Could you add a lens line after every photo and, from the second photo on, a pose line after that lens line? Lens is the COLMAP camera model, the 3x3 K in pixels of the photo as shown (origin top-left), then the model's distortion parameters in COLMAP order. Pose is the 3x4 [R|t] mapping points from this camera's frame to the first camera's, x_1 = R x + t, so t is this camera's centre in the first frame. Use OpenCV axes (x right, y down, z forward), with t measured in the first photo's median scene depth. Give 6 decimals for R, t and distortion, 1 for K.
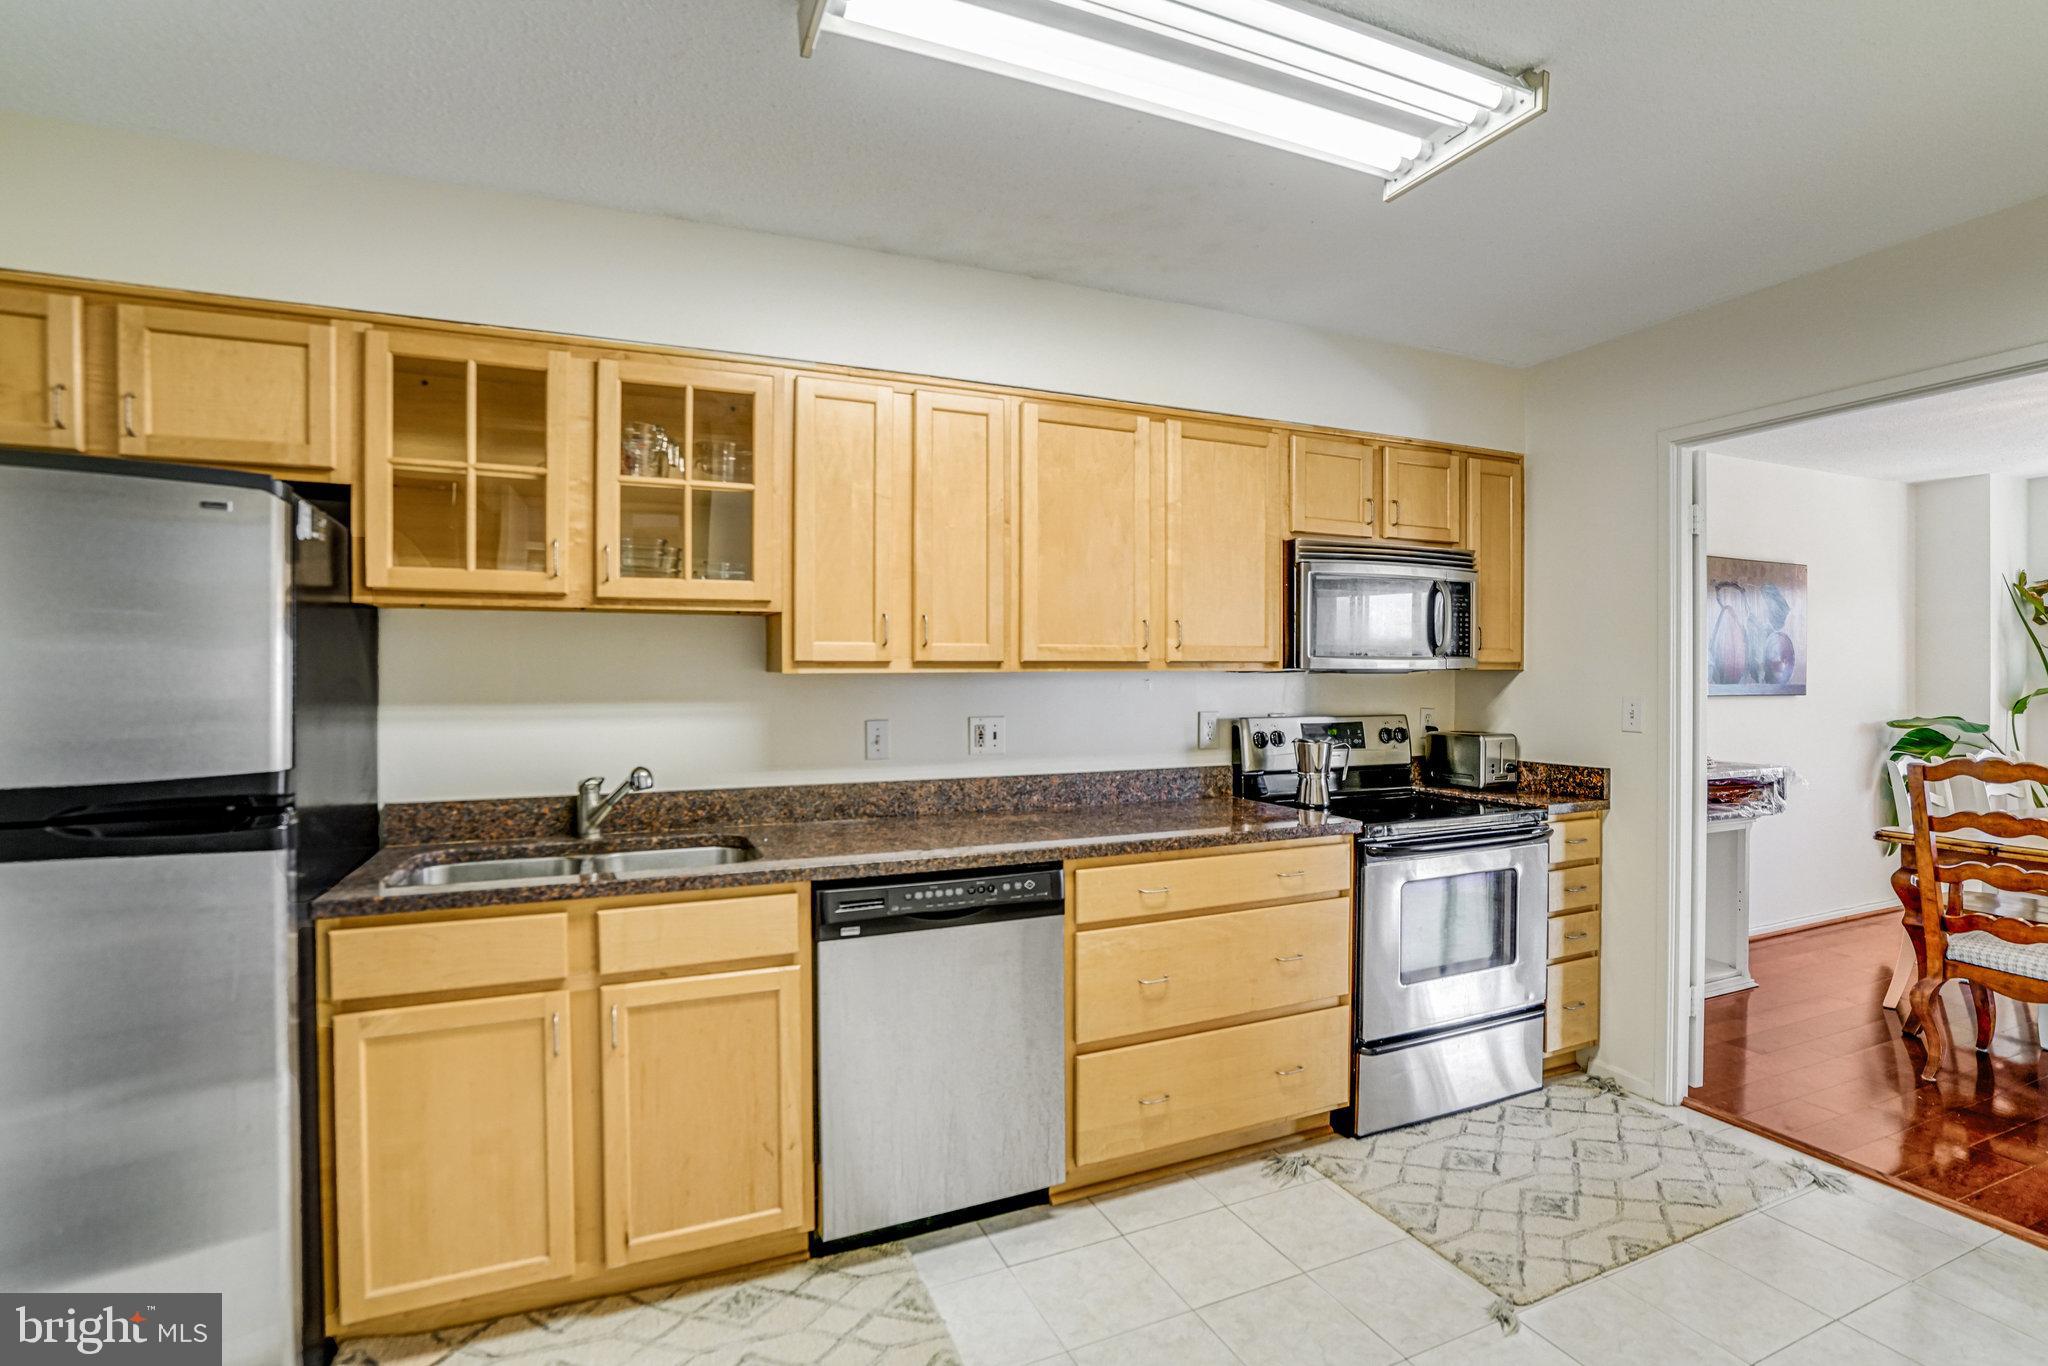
lens RADIAL K [[959.2, 0, 1018.7], [0, 959.2, 680.2], [0, 0, 1]] dist [-0.036187, 0.020111]
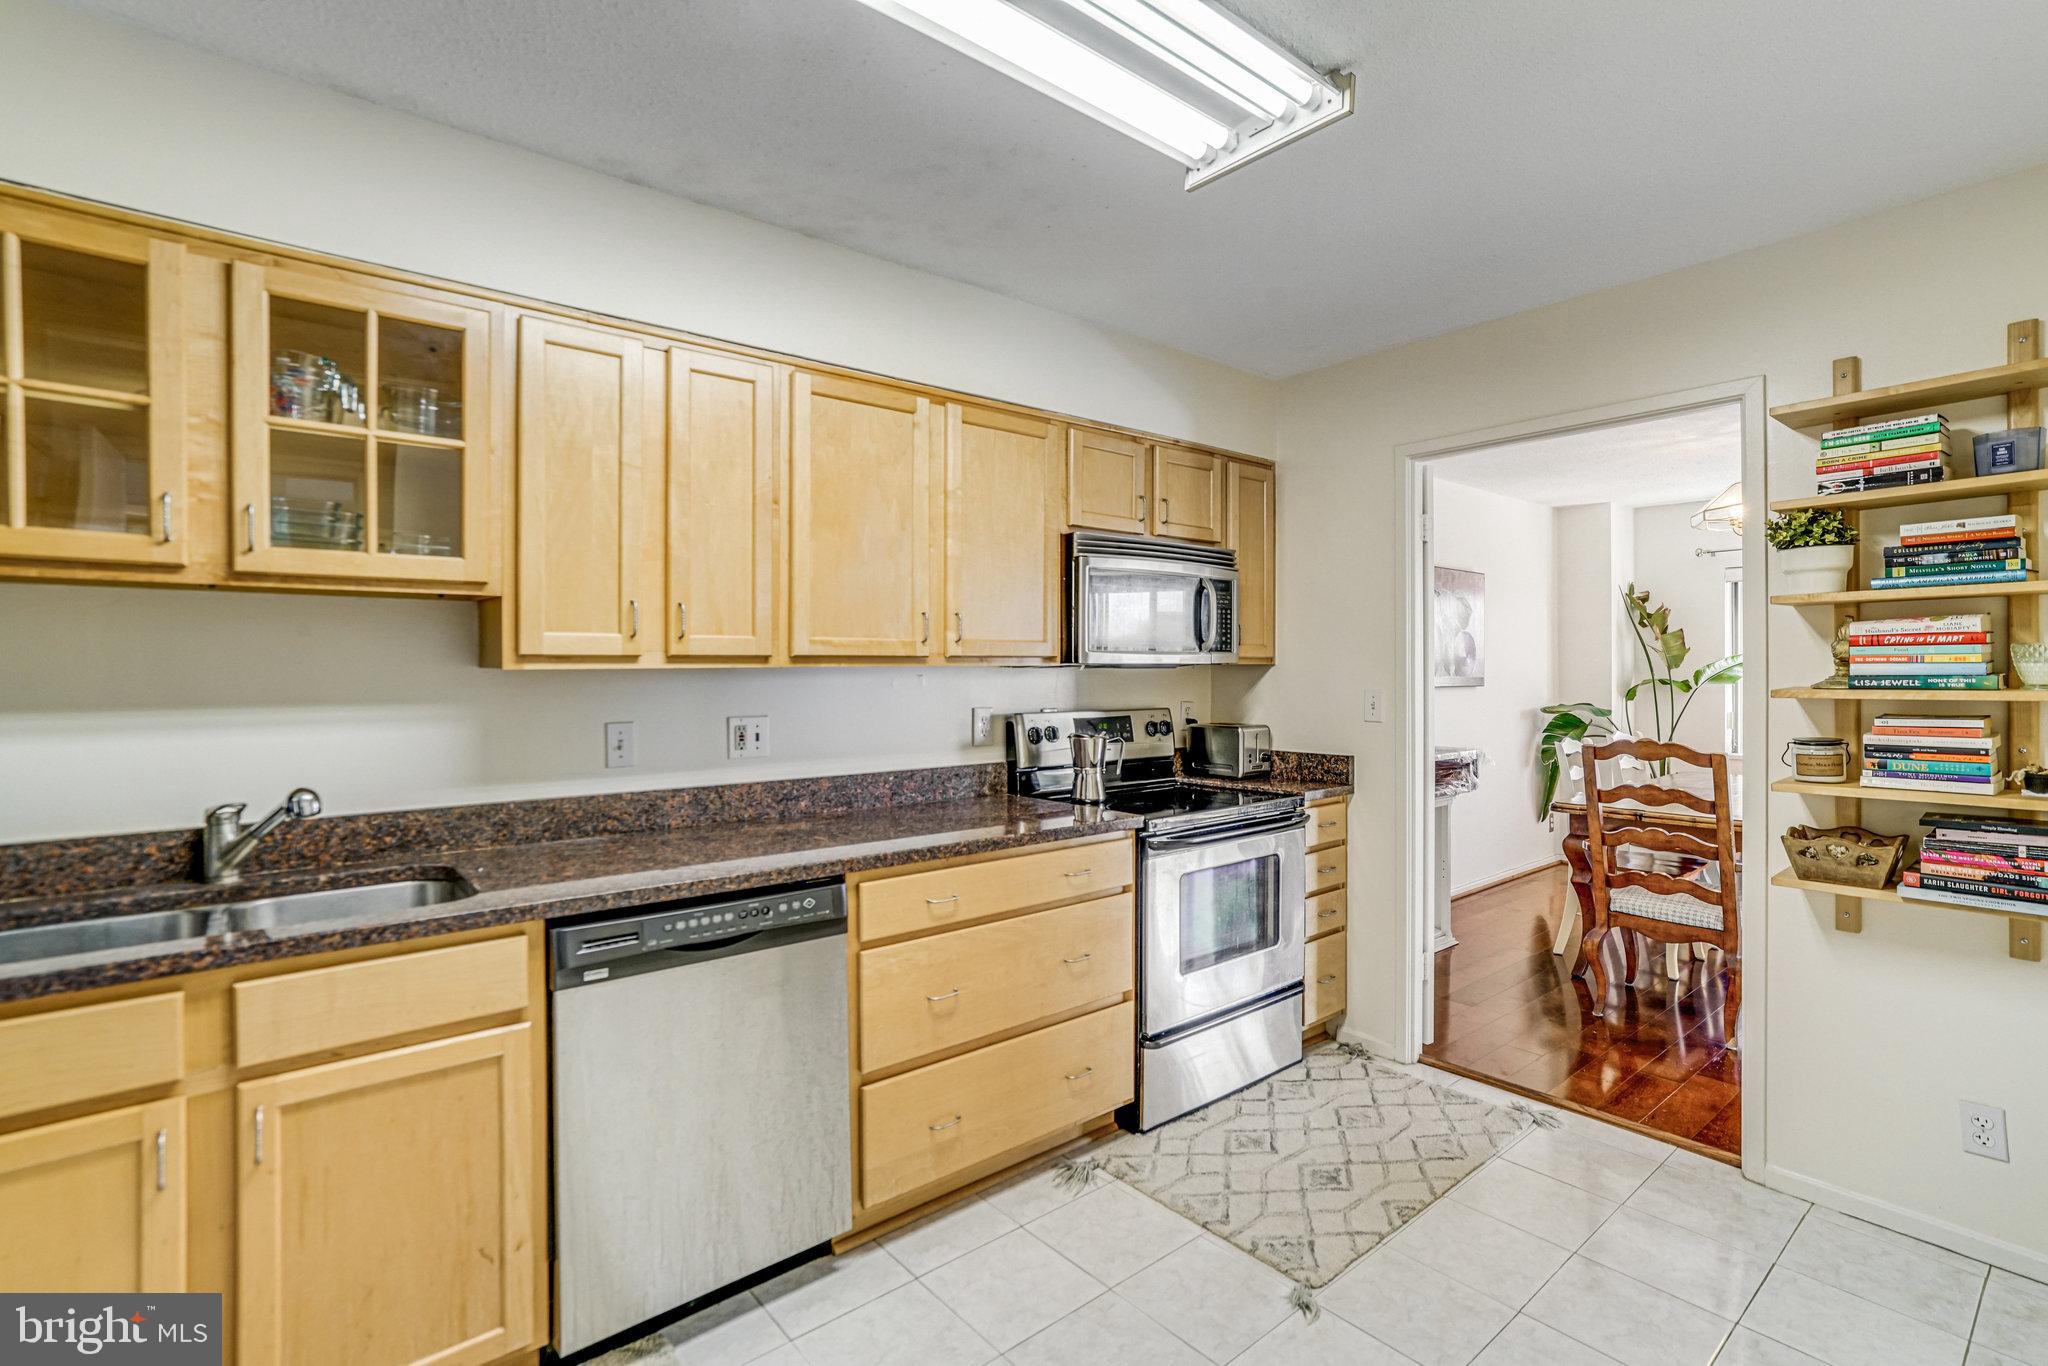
lens RADIAL K [[959.2, 0, 1047.4], [0, 959.2, 672.1], [0, 0, 1]] dist [-0.036187, 0.020111]
pose [[0.957979, -0.002068, 0.286832, -0.028618], [0.002687, 0.999995, -0.001764, -0.001843], [-0.286827, 0.002460, 0.957979, 0.072916]]
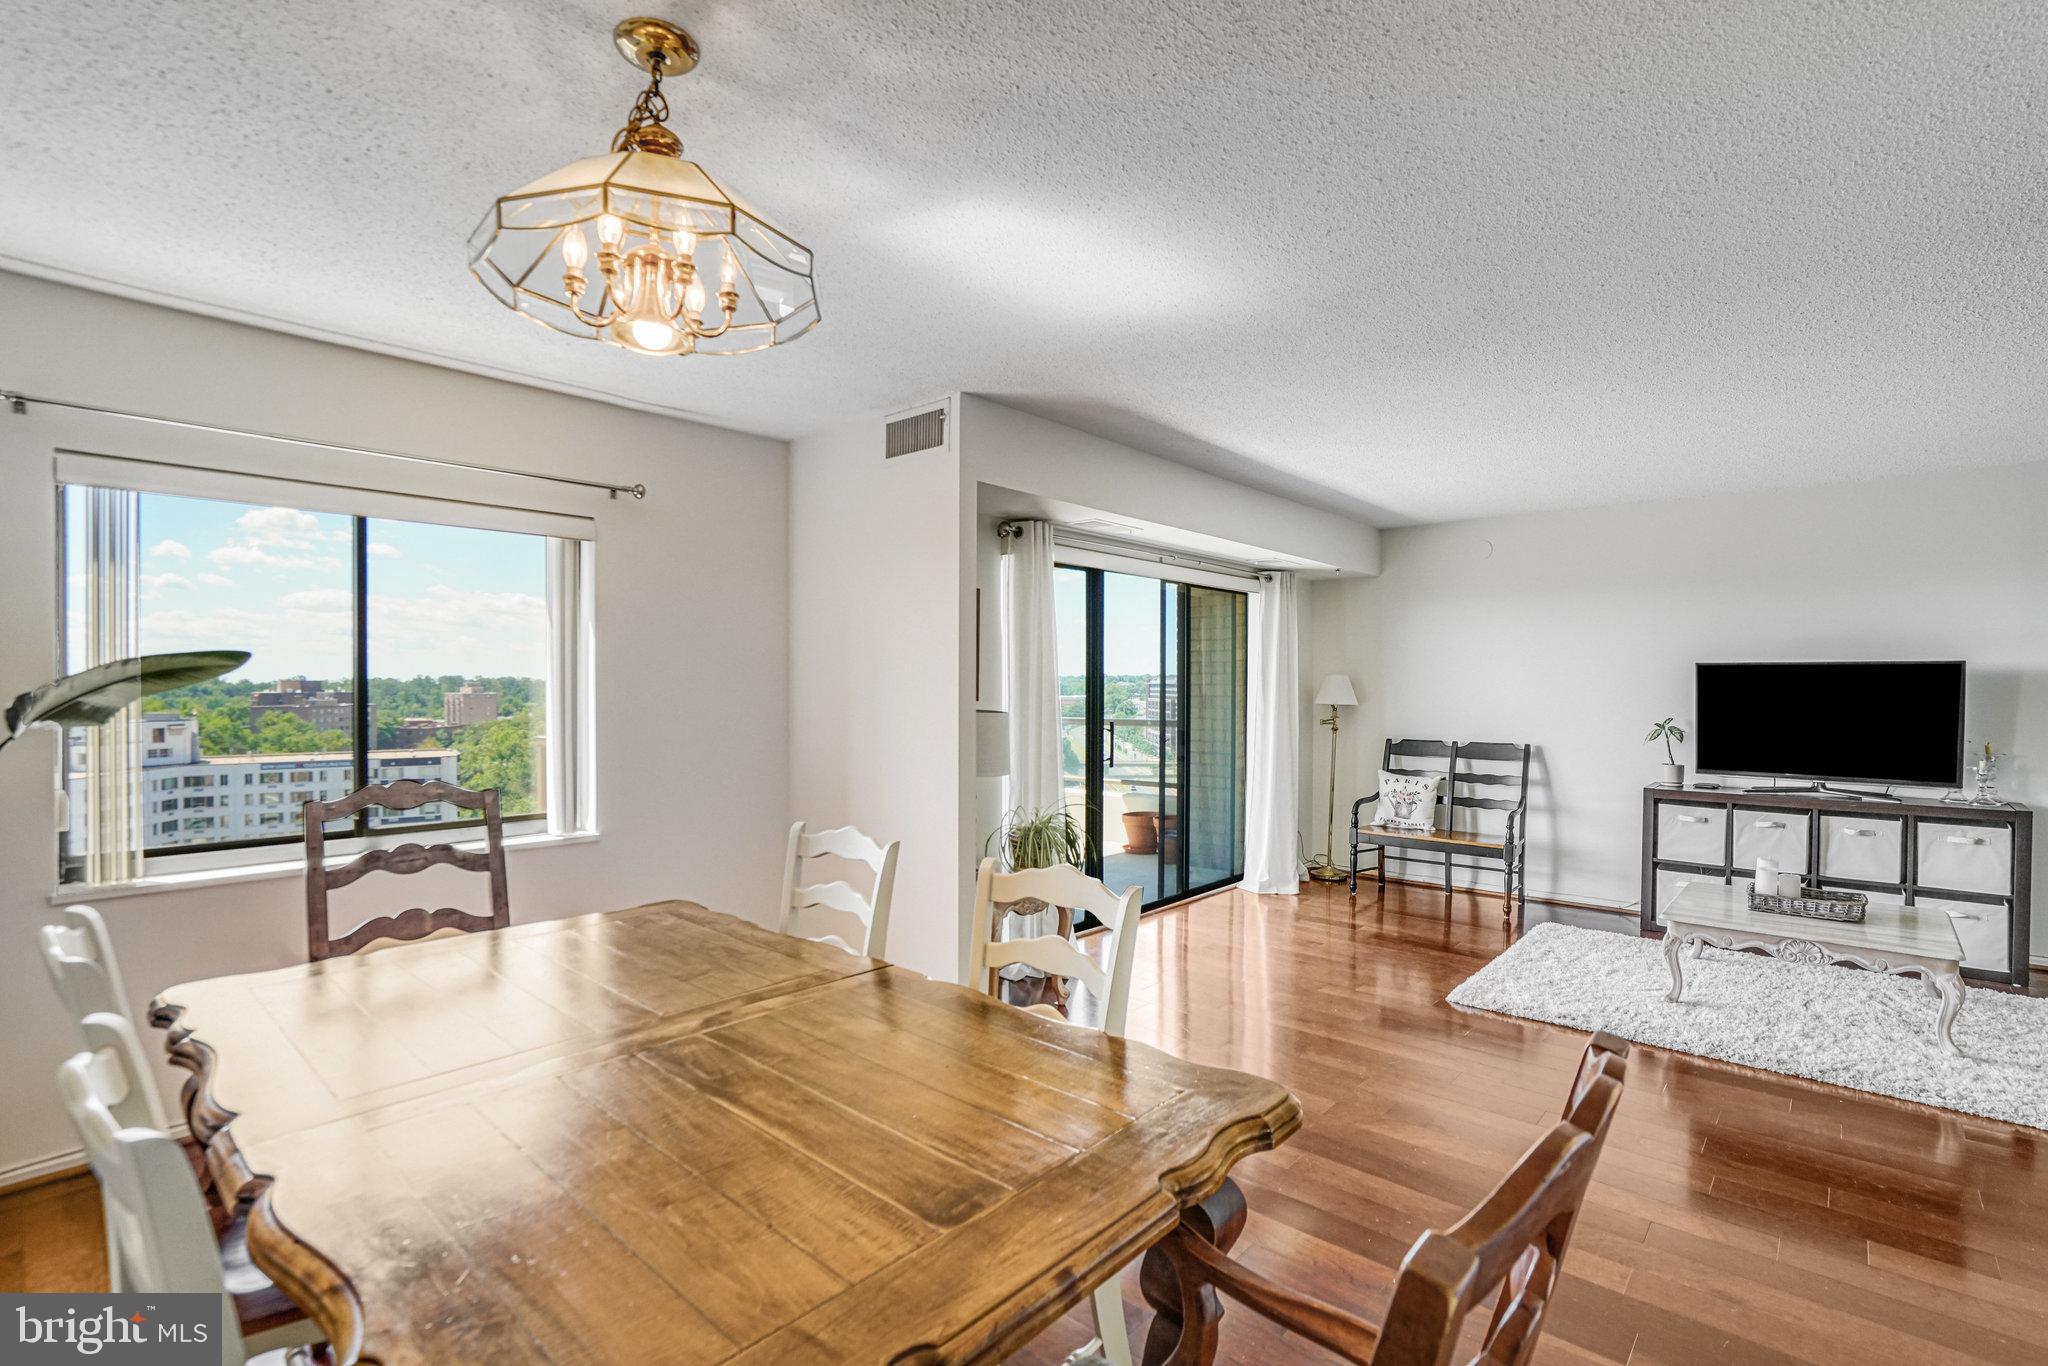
lens RADIAL K [[959.2, 0, 1007.6], [0, 959.2, 686.6], [0, 0, 1]] dist [-0.036187, 0.020111]
pose [[-0.404412, -0.000866, 0.914576, 1.074169], [0.003783, 0.999989, 0.002620, -0.012441], [-0.914569, 0.004519, -0.404405, 1.553215]]
